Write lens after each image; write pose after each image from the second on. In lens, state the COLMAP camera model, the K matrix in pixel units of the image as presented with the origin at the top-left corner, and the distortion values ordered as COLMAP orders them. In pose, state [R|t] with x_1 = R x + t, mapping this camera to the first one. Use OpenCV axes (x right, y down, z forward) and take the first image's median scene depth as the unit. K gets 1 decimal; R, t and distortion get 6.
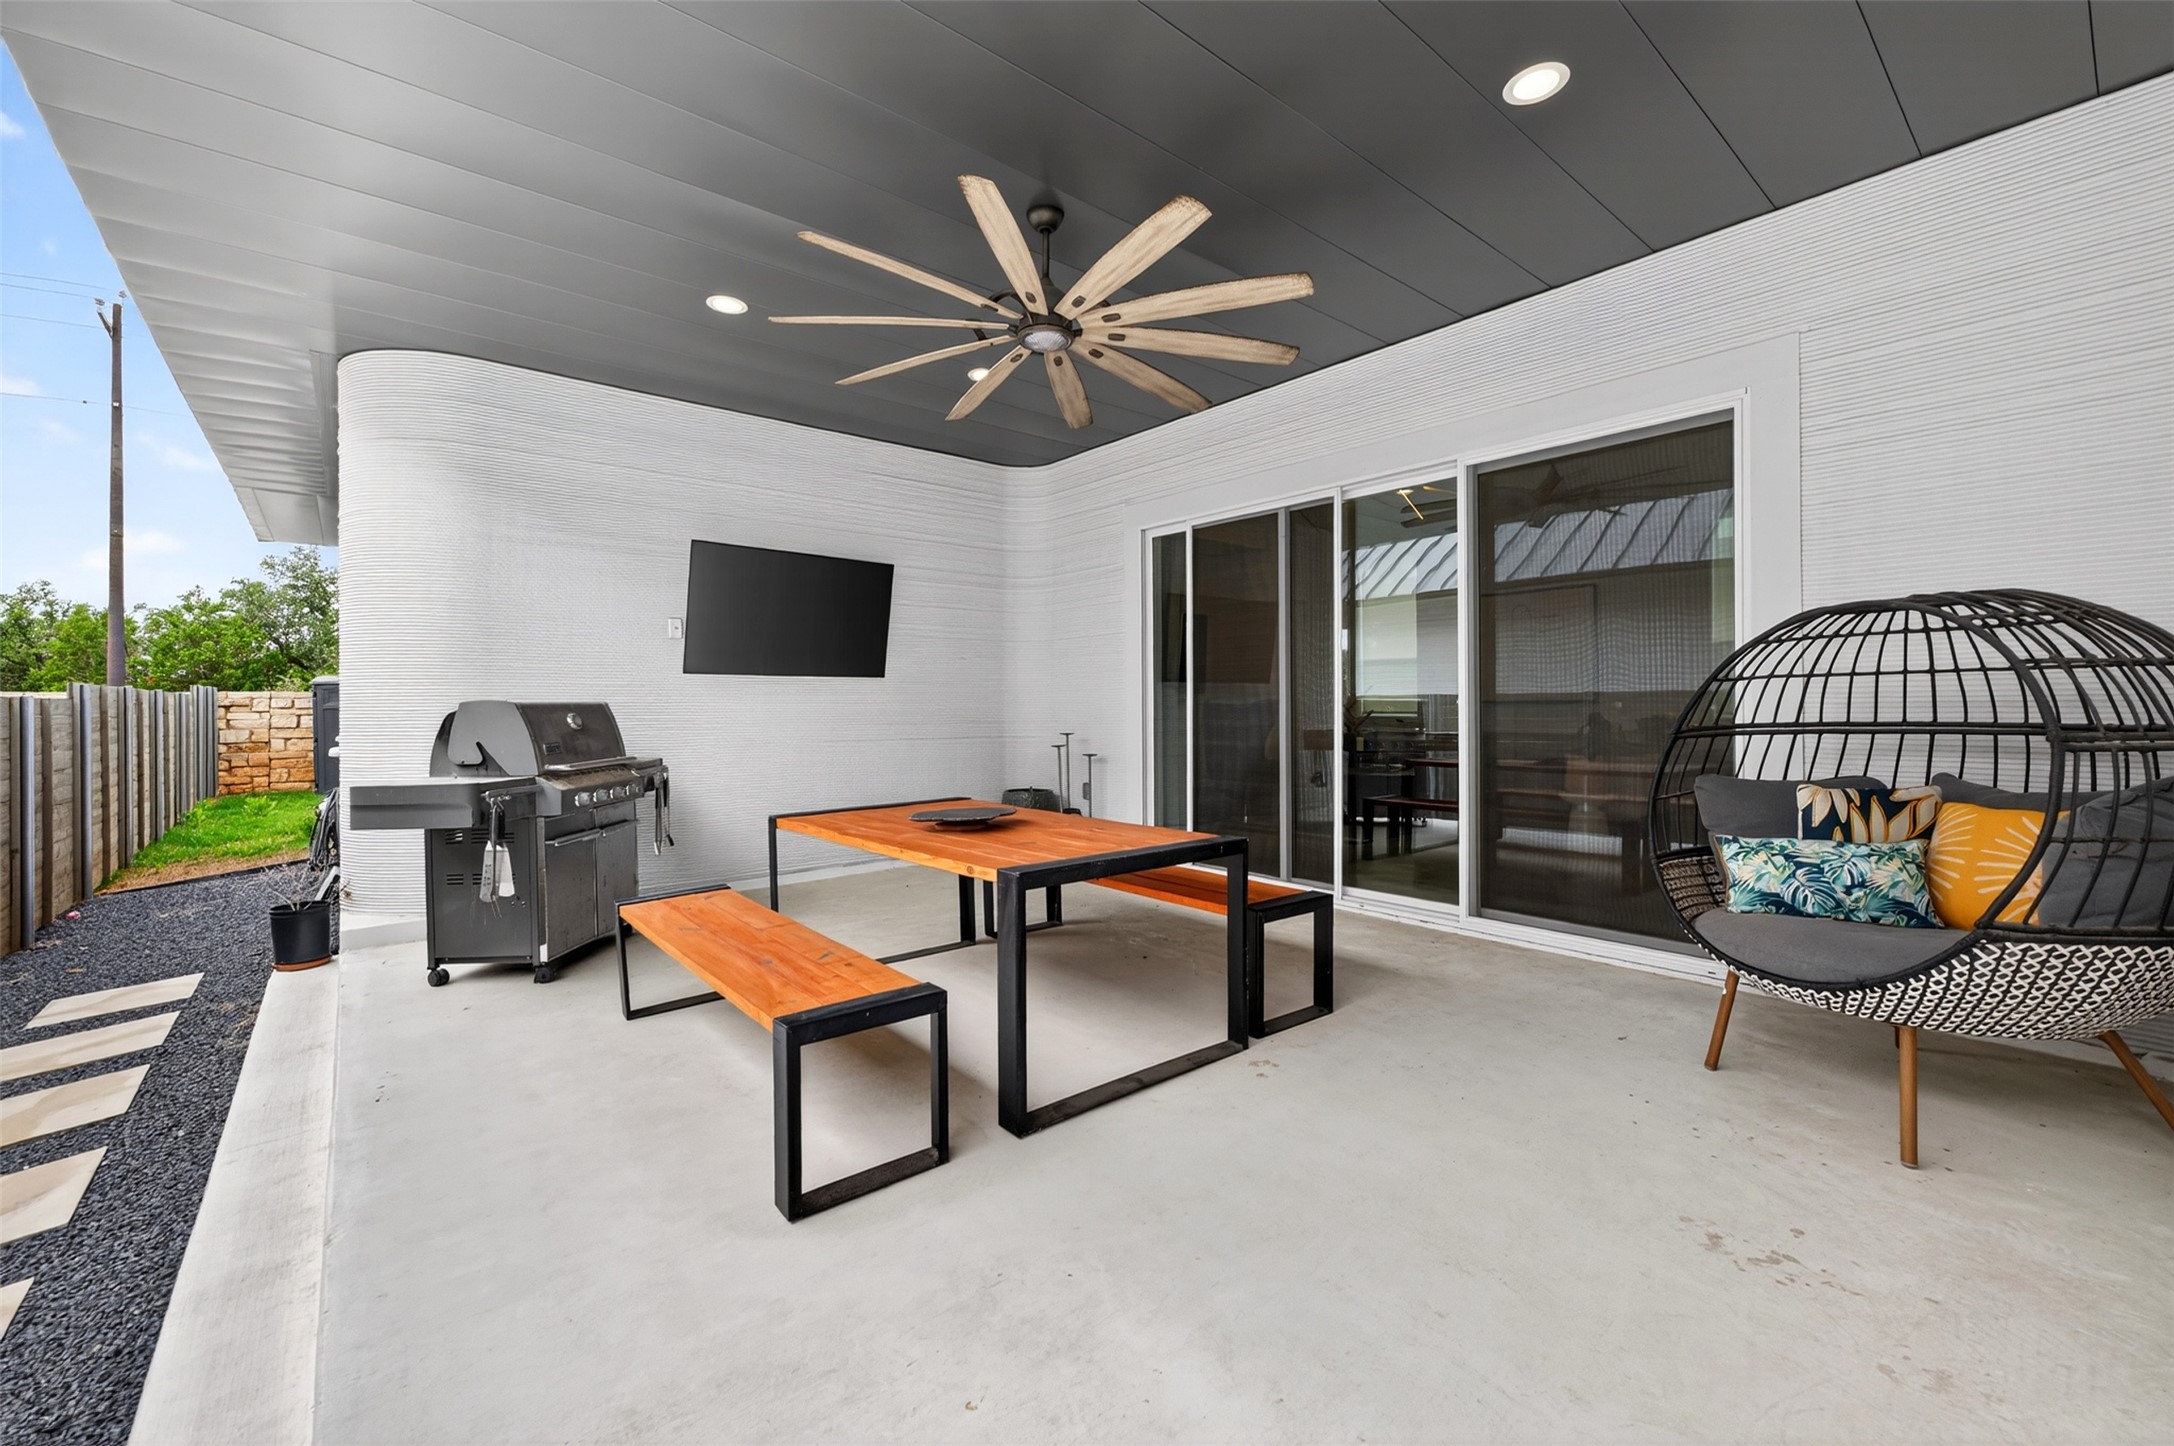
lens RADIAL K [[865.0, 0, 1089.8], [0, 865.0, 711.5], [0, 0, 1]] dist [0.001810, 0.001759]
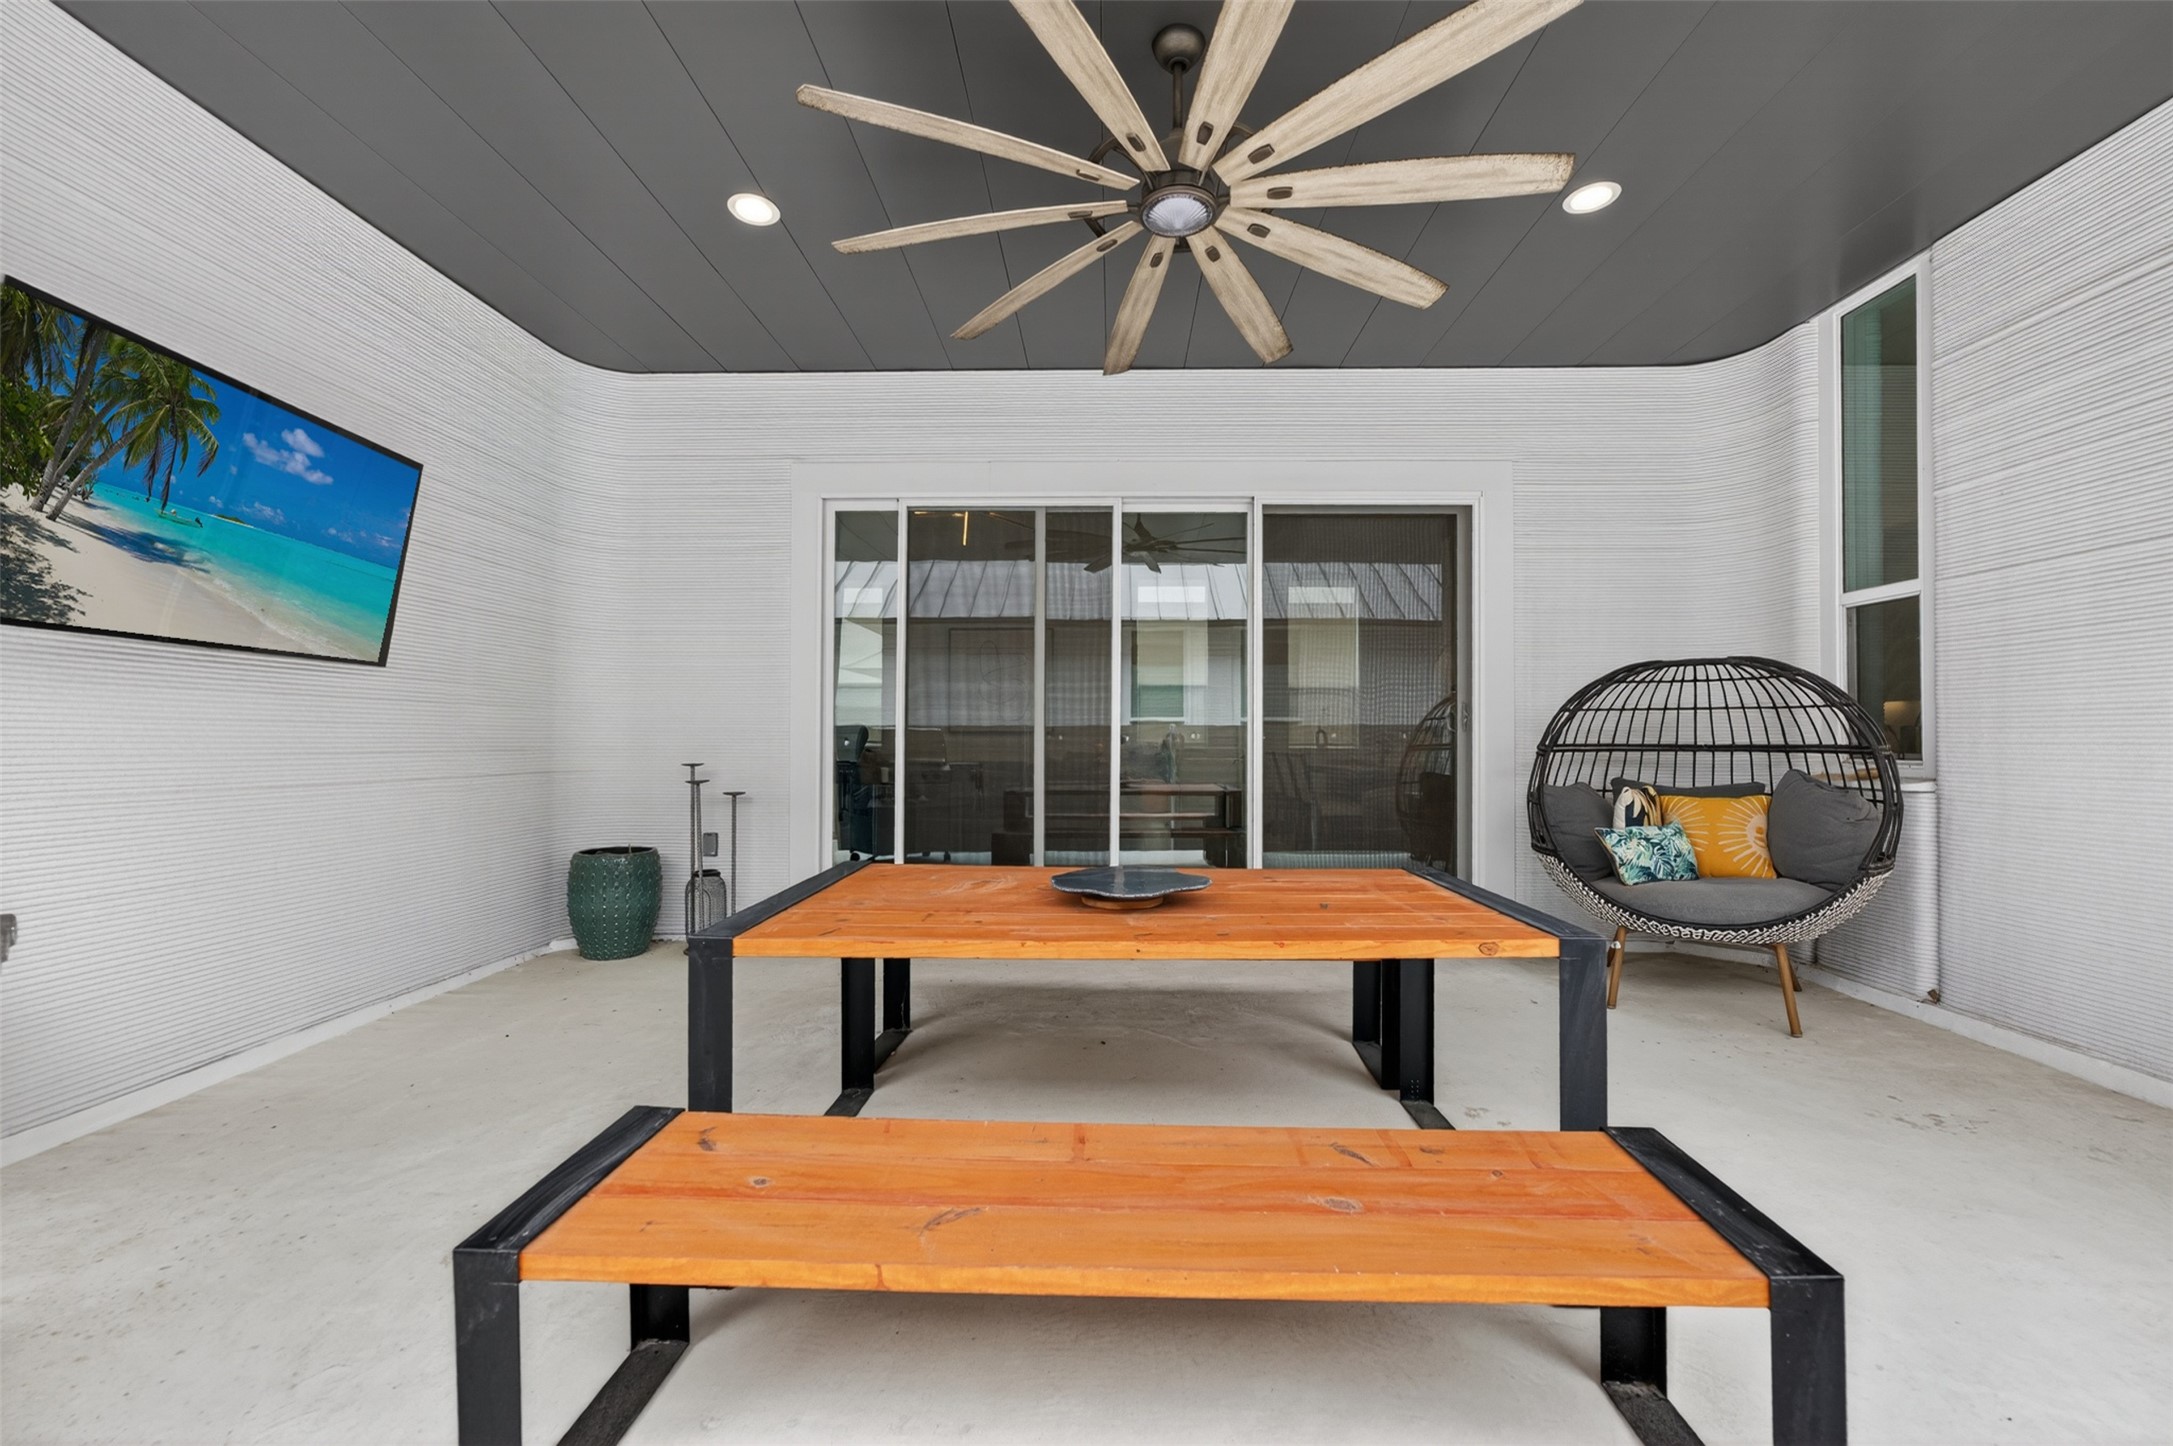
lens RADIAL K [[864.6, 0, 1081.9], [0, 864.6, 737.2], [0, 0, 1]] dist [0.001810, 0.001759]
pose [[0.672404, 0.010669, 0.740107, -0.805907], [-0.003048, 0.999928, -0.011645, 0.023008], [-0.740178, 0.005575, 0.672388, 0.730043]]
